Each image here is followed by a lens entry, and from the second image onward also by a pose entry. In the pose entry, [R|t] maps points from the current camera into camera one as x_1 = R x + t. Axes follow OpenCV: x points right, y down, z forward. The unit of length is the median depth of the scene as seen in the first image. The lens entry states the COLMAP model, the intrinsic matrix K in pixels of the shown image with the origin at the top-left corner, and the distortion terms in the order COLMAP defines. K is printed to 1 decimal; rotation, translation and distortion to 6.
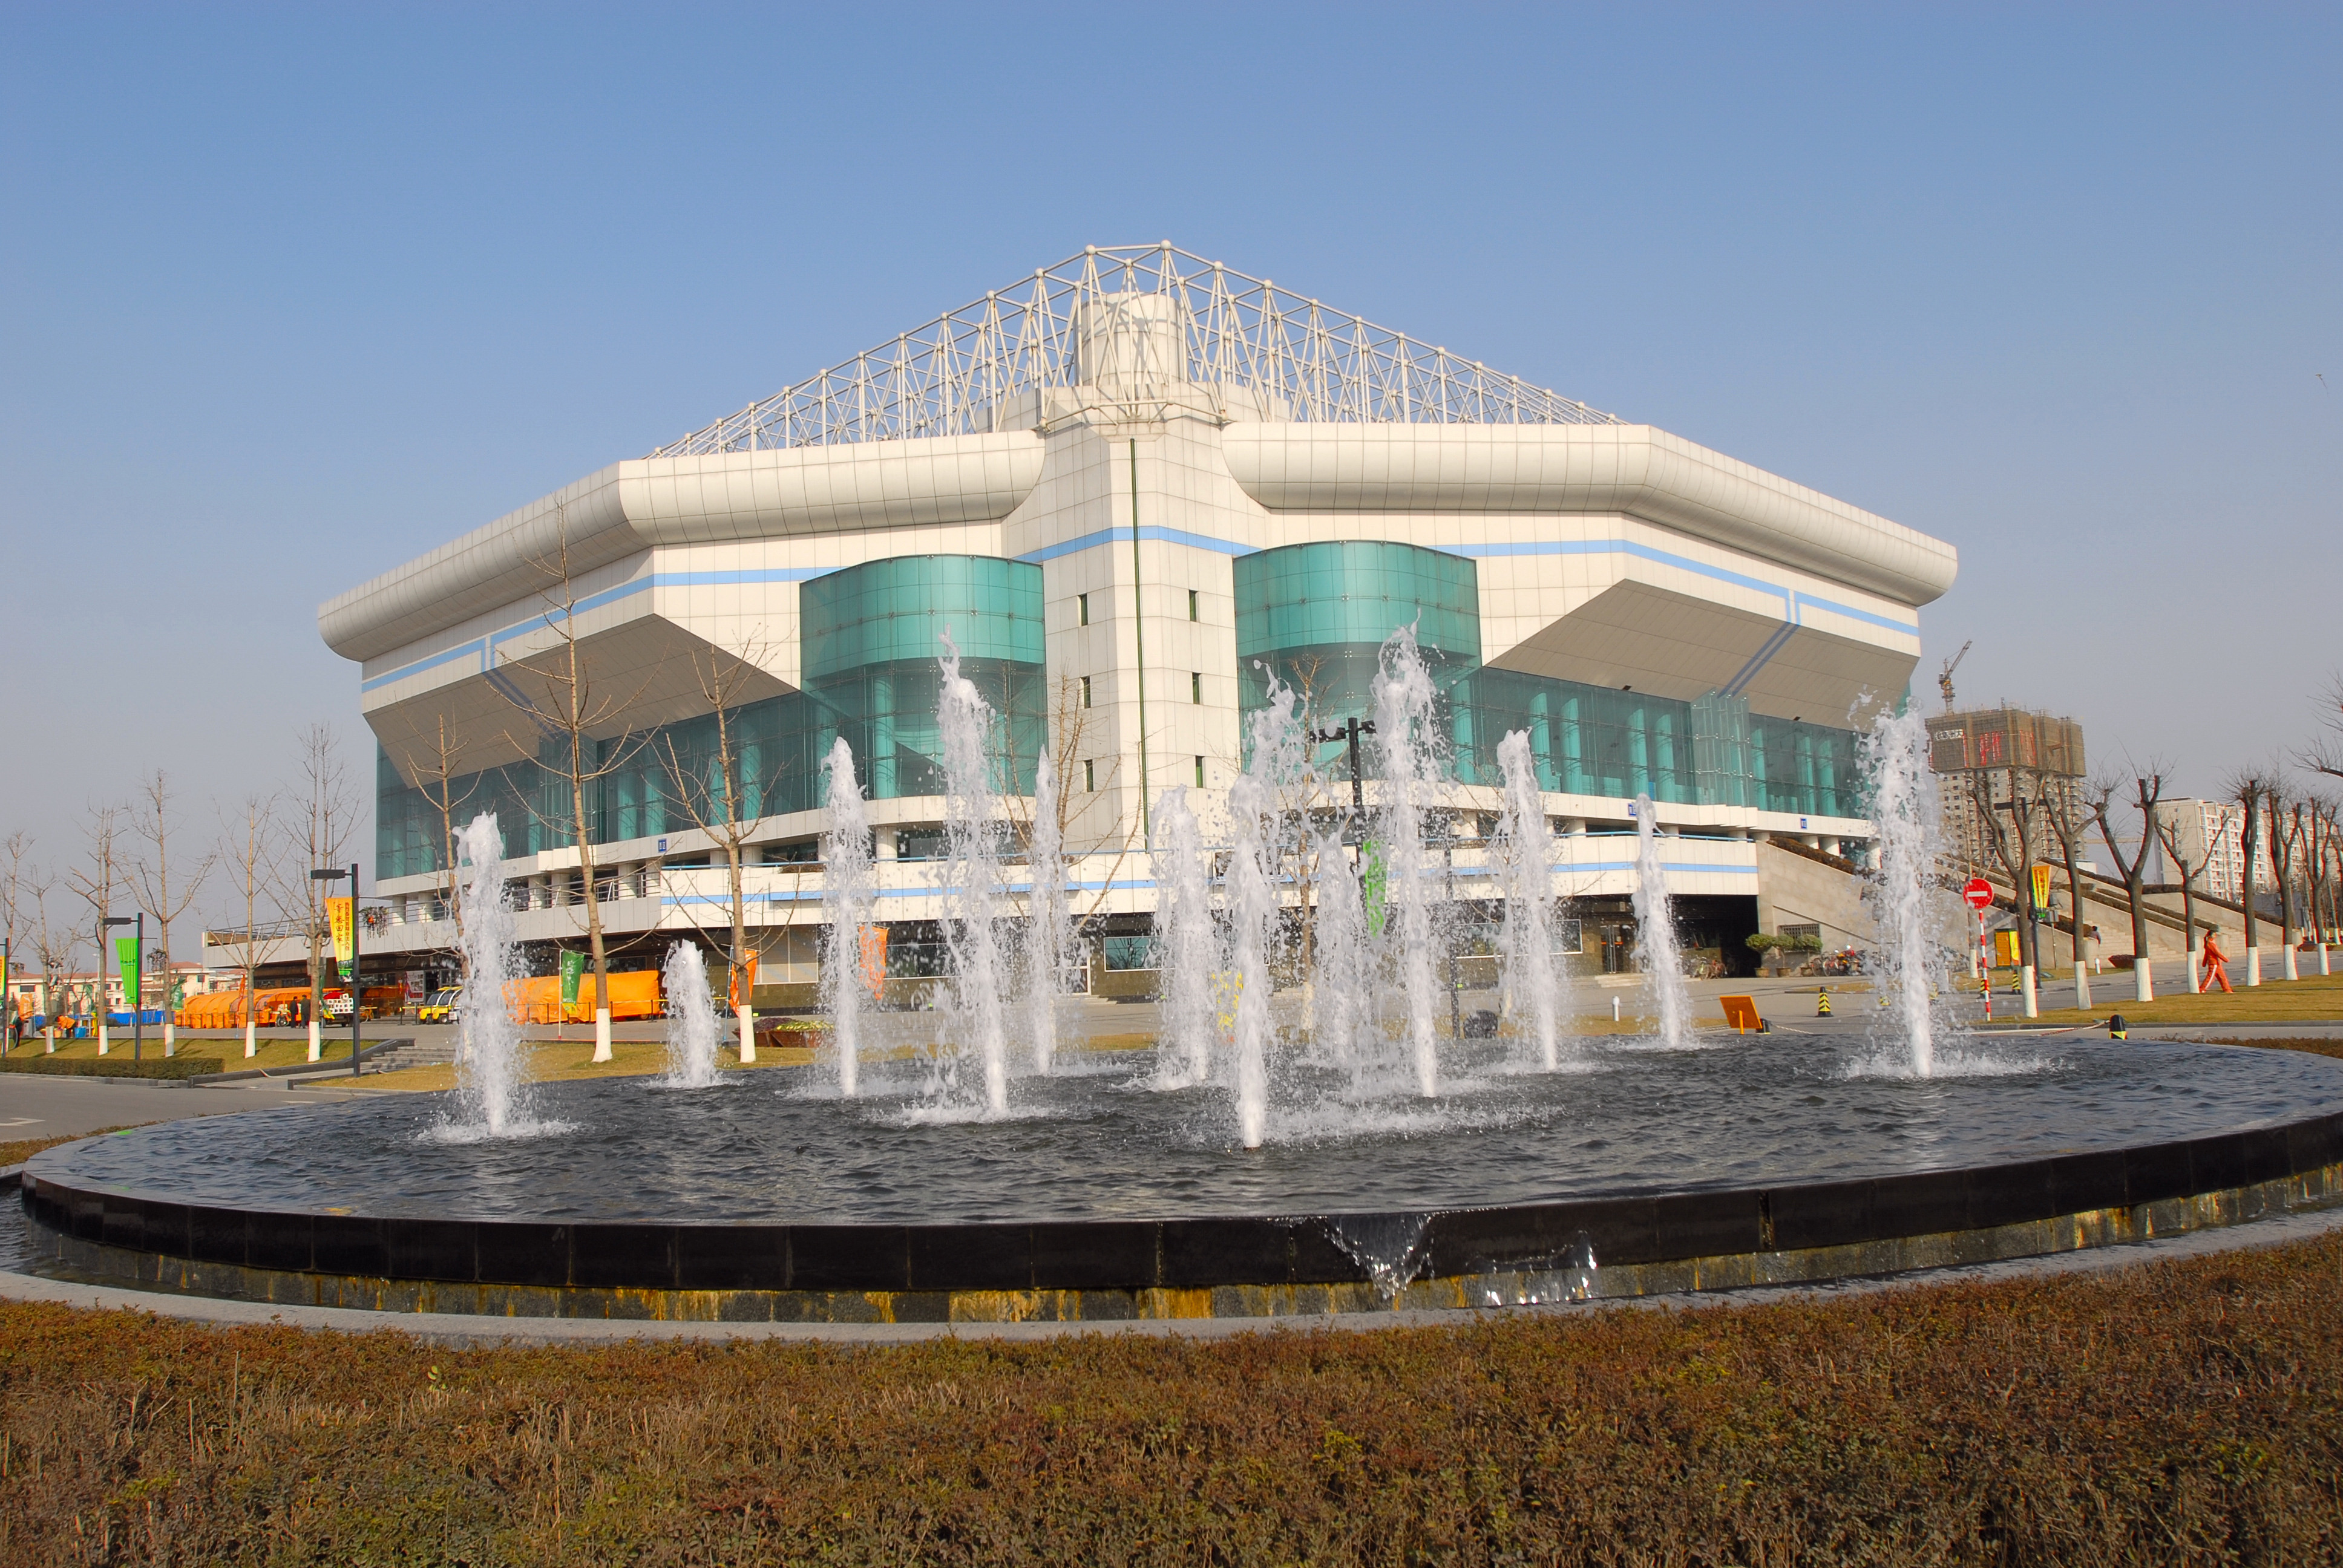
lens RADIAL K [[1705.3, 0, 1178.5], [0, 1705.3, 817.6], [0, 0, 1]] dist [-0.049098, 0.004550]
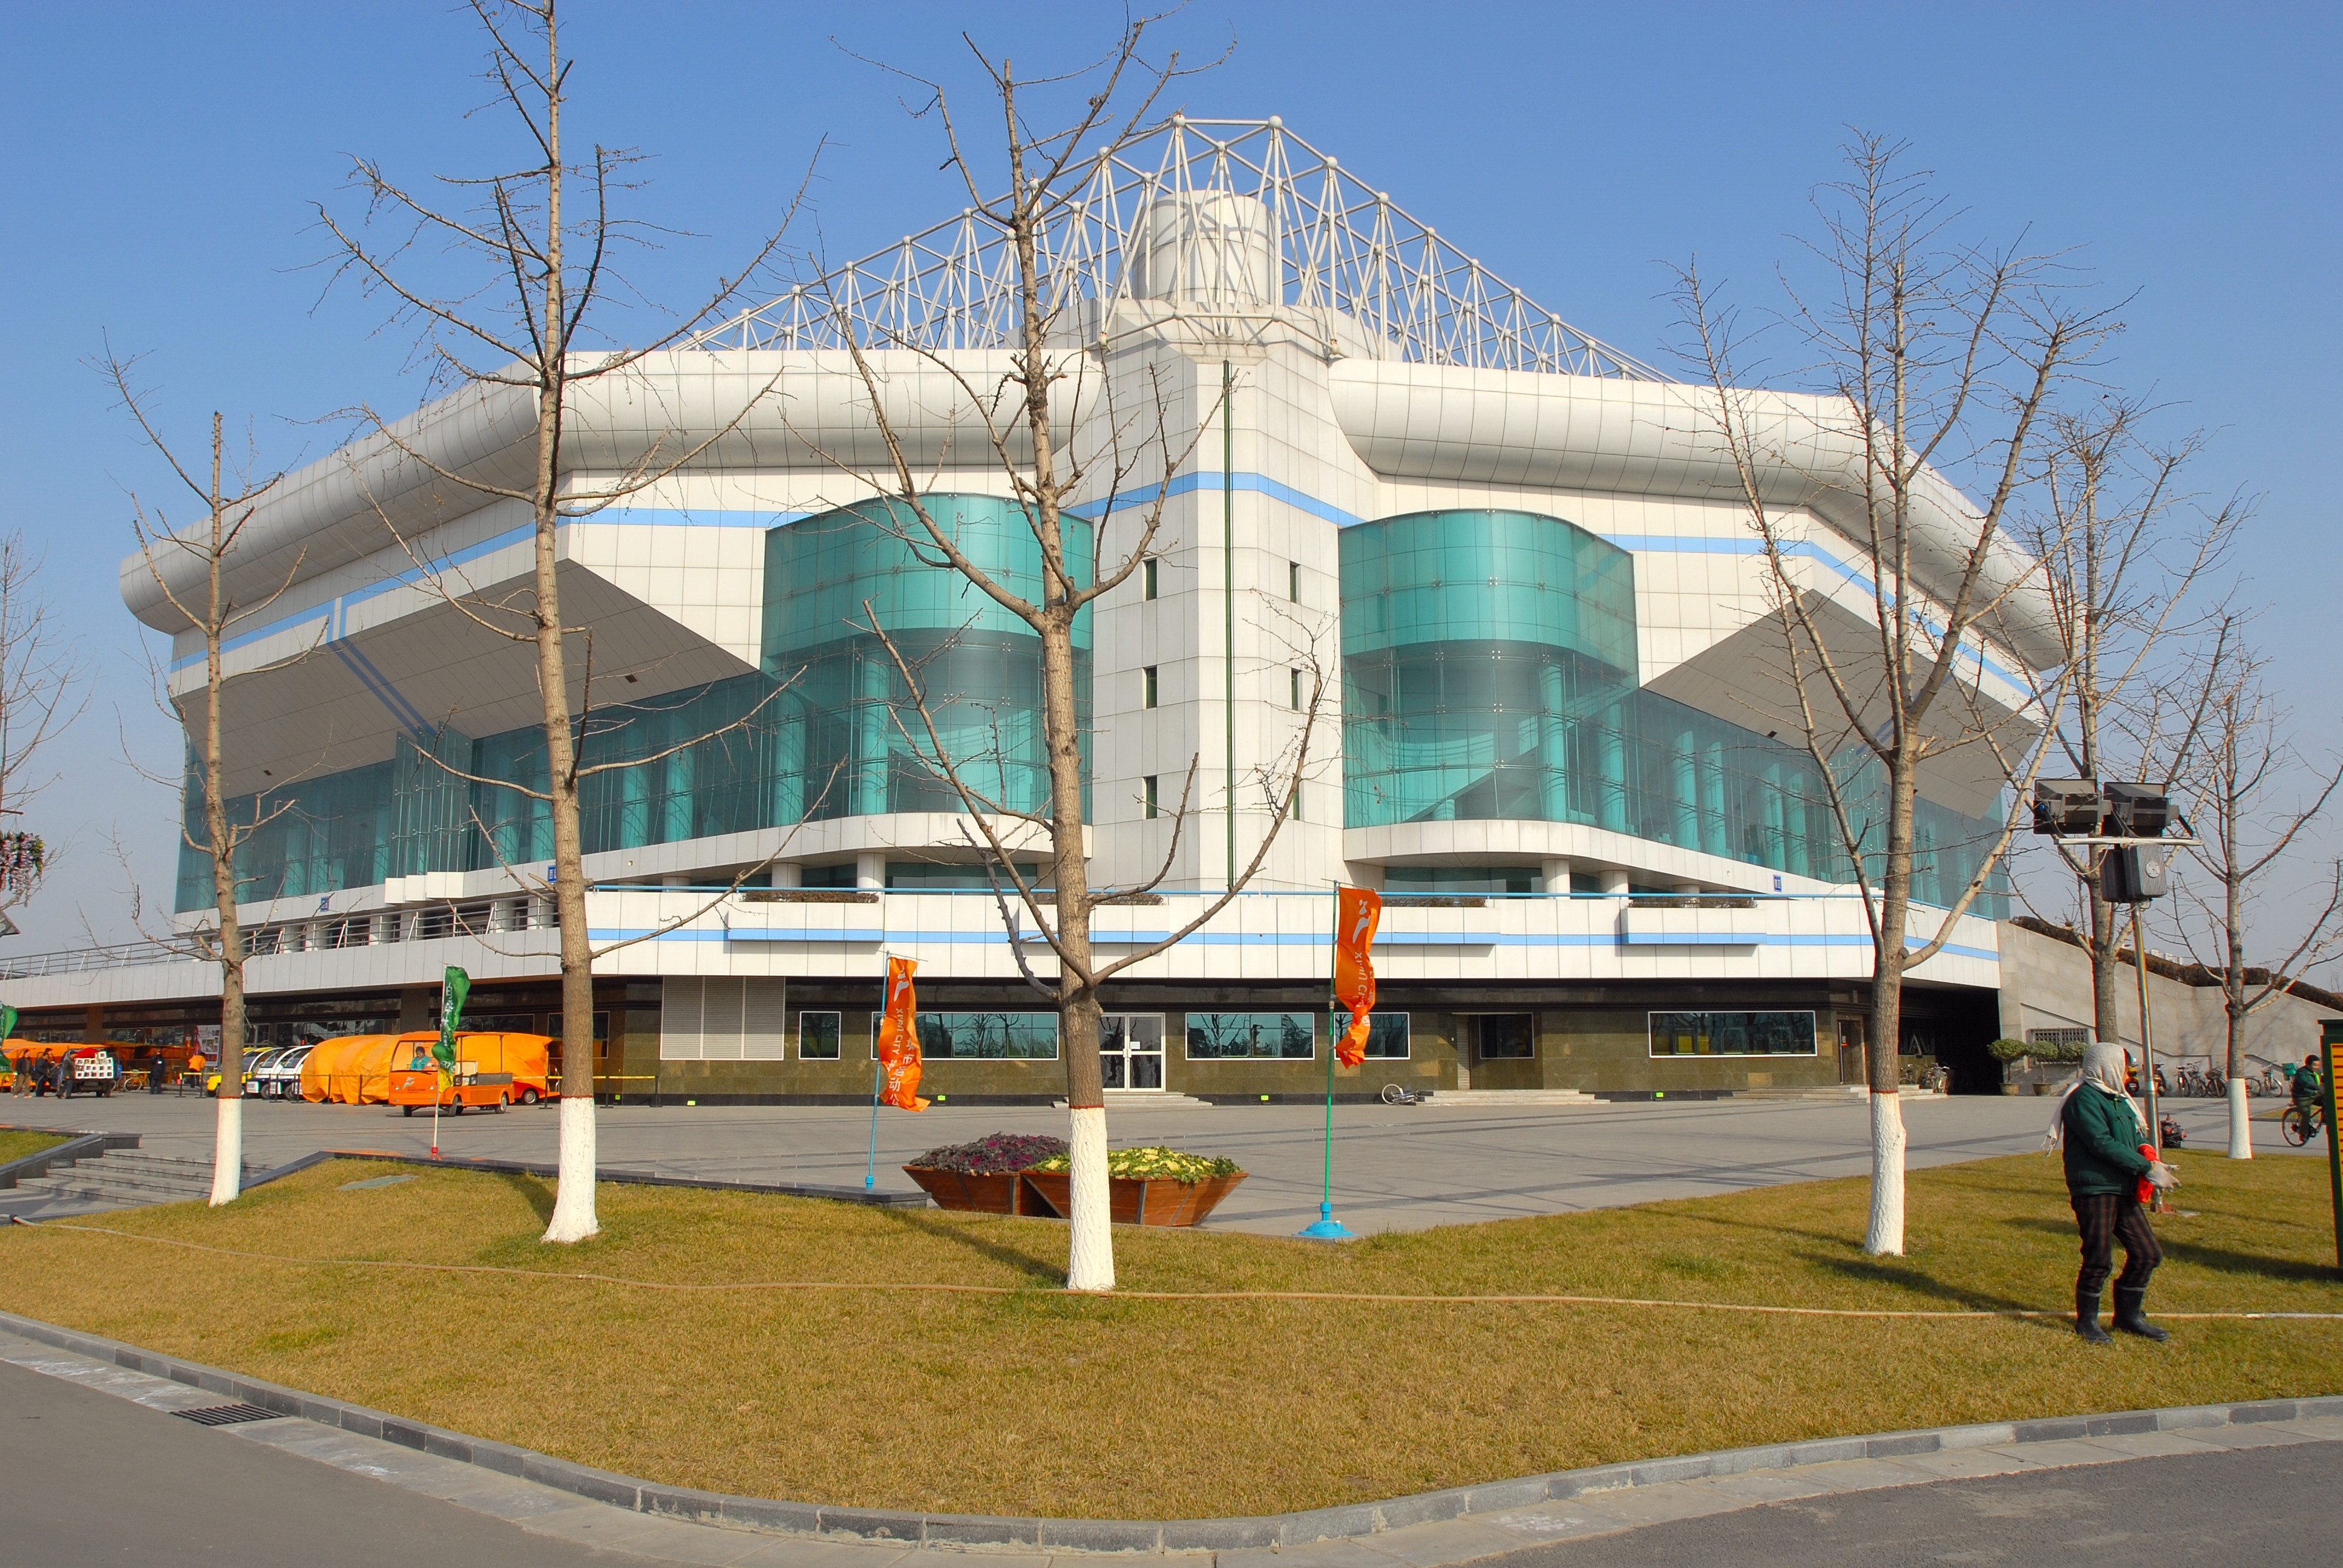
lens RADIAL K [[1705.3, 0, 1178.5], [0, 1705.3, 817.6], [0, 0, 1]] dist [-0.049098, 0.004550]
pose [[0.995824, 0.046508, 0.078558, -0.095135], [-0.041988, 0.997419, -0.058242, 0.026657], [-0.081064, 0.054700, 0.995207, 0.242723]]
